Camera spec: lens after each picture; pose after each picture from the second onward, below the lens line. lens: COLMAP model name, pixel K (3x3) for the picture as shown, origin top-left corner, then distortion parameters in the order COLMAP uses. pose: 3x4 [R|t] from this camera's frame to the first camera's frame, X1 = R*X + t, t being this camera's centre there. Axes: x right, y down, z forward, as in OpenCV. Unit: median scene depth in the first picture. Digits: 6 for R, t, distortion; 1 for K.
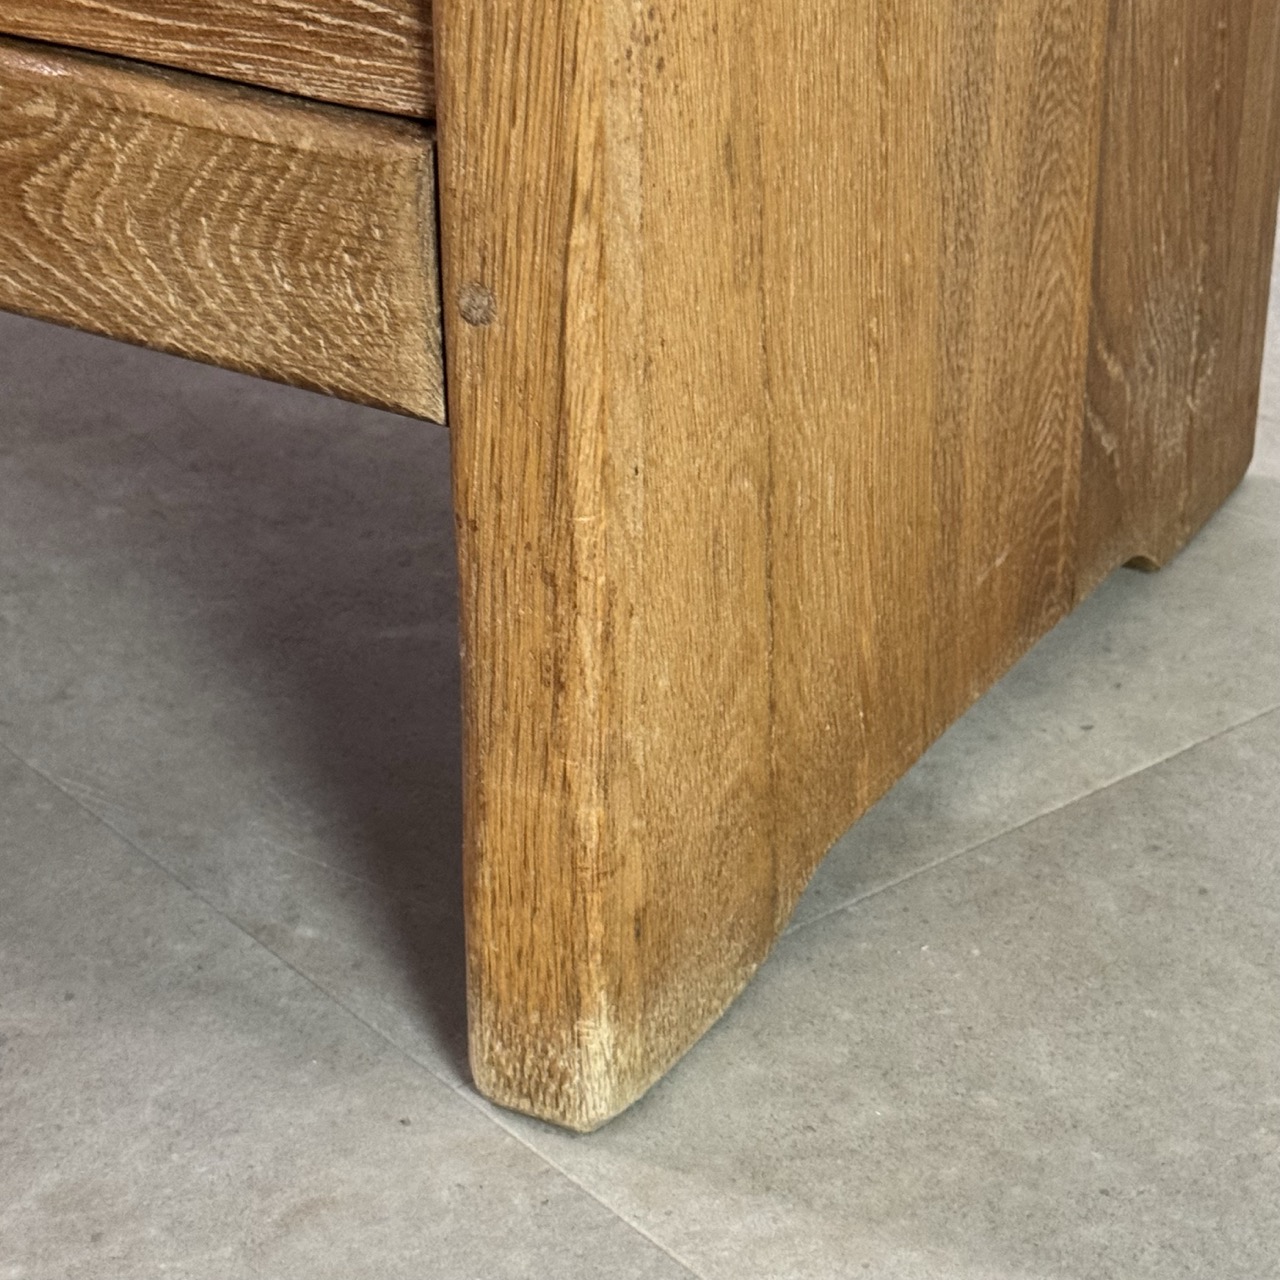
lens RADIAL K [[3459.1, 0, 670.9], [0, 3459.1, 639.9], [0, 0, 1]] dist [0.214789, -0.632048]
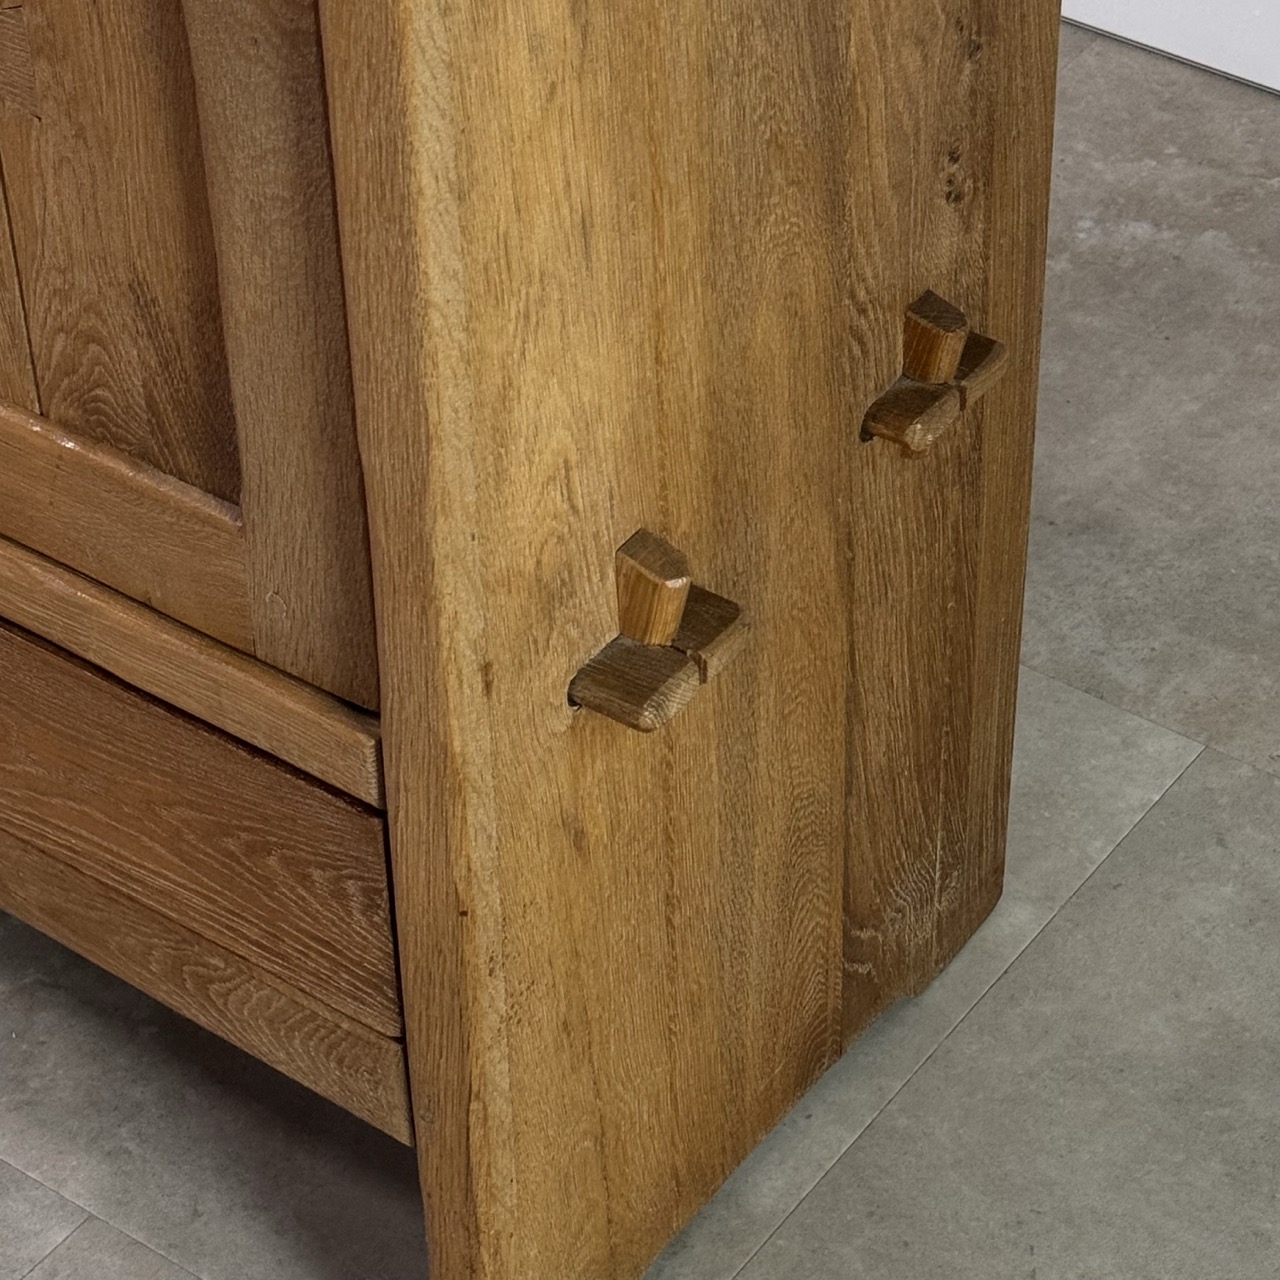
lens RADIAL K [[3750.0, 0, 640.0], [0, 3750.0, 640.0], [0, 0, 1]] dist [0.137592, 0.677198]
pose [[0.993321, 0.061214, -0.097809, 0.250124], [-0.037688, 0.973307, 0.226393, -0.827087], [0.109056, -0.221195, 0.969113, -0.970577]]
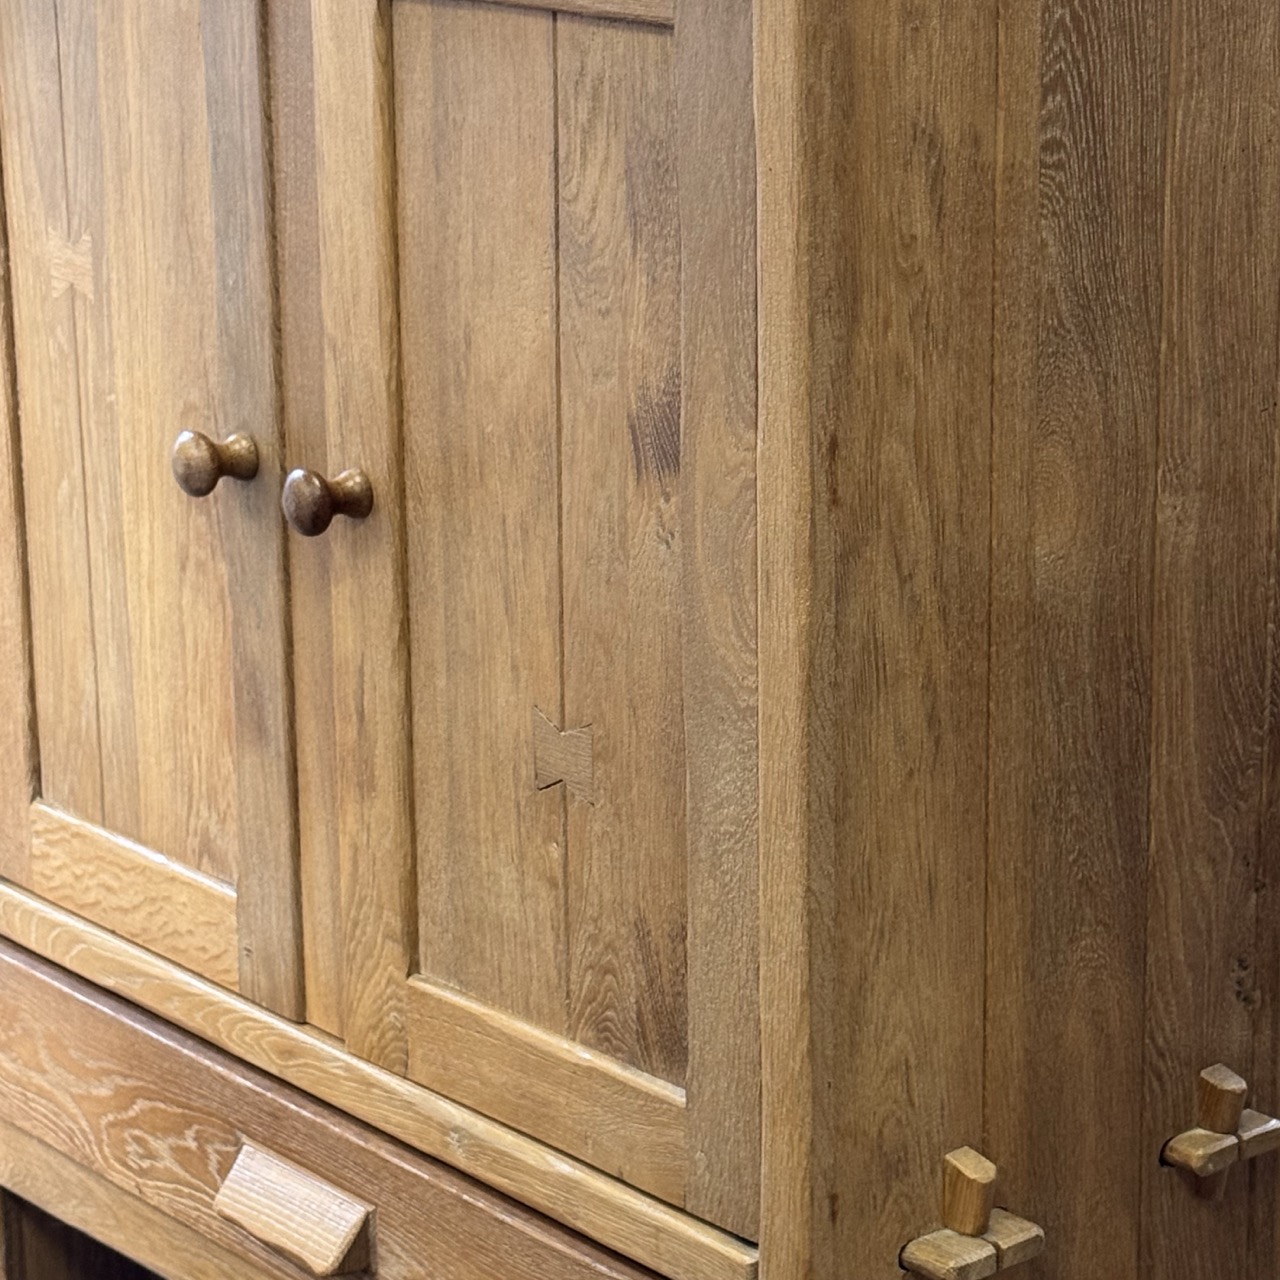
lens RADIAL K [[3774.0, 0, 640.0], [0, 3774.0, 640.0], [0, 0, 1]] dist [0.048655, 0.711489]
pose [[0.936273, 0.090856, -0.339319, 0.732677], [-0.157268, 0.972171, -0.173638, -0.287274], [0.314100, 0.215936, 0.924507, -1.763207]]
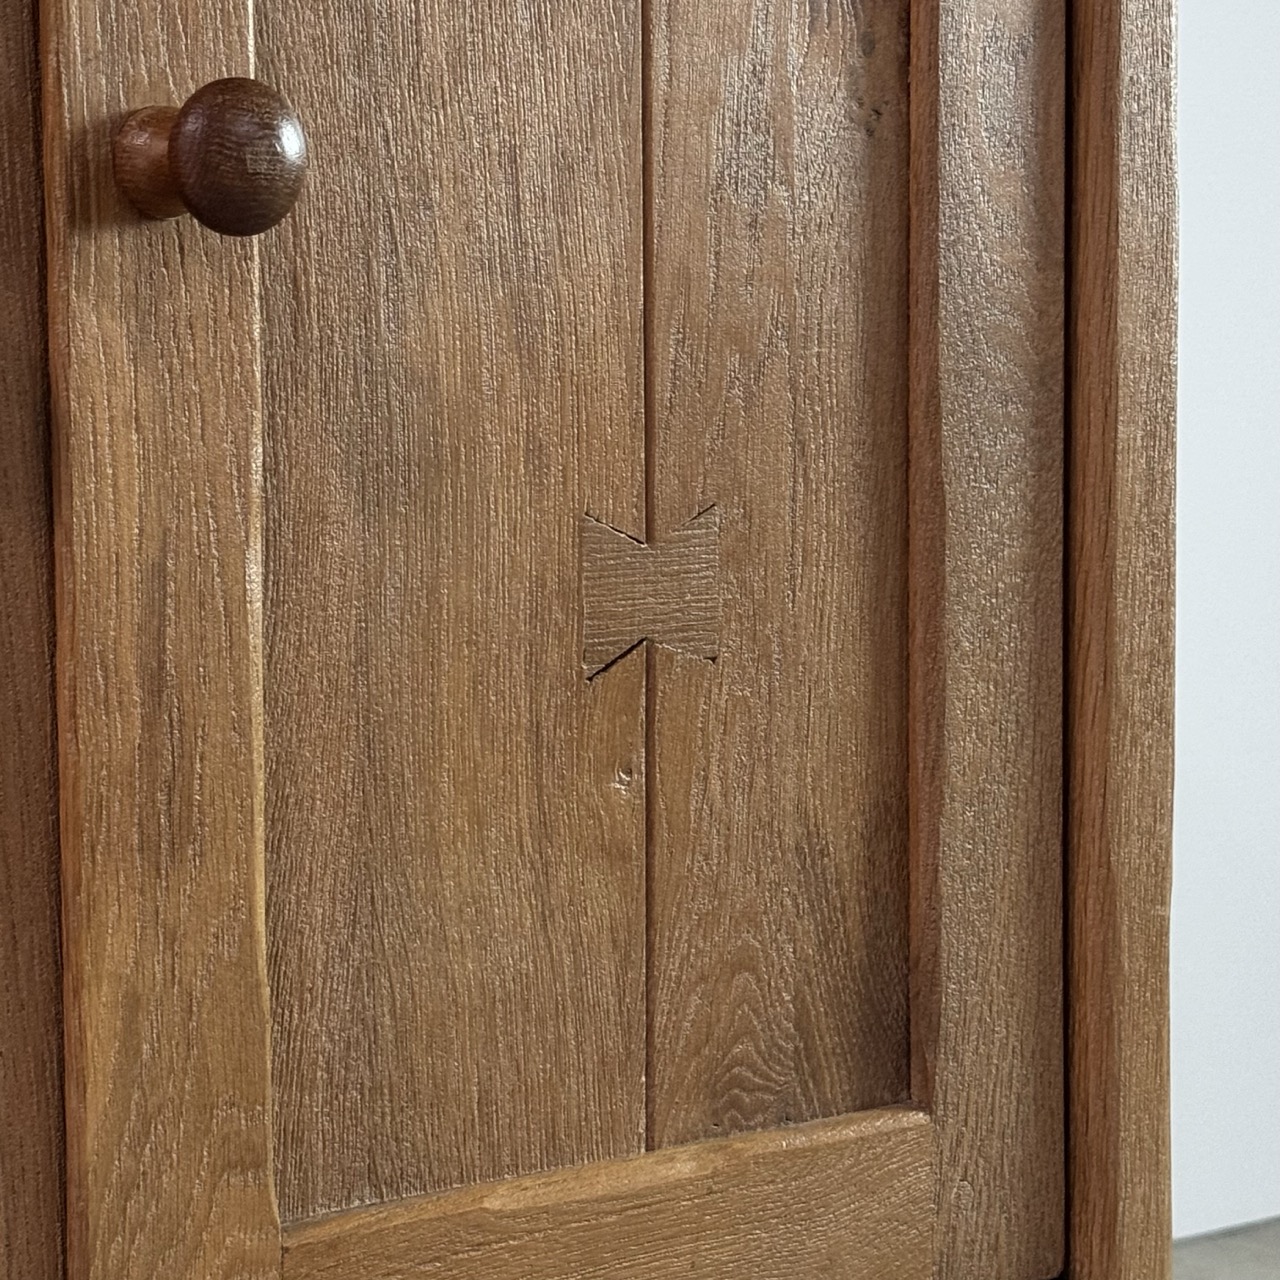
lens RADIAL K [[3750.0, 0, 640.0], [0, 3750.0, 640.0], [0, 0, 1]] dist [0.137592, 0.677198]
pose [[0.326577, -0.056481, 0.943482, -1.679400], [0.448129, 0.888137, -0.101948, -0.512725], [-0.832183, 0.456096, 0.315355, 0.372184]]
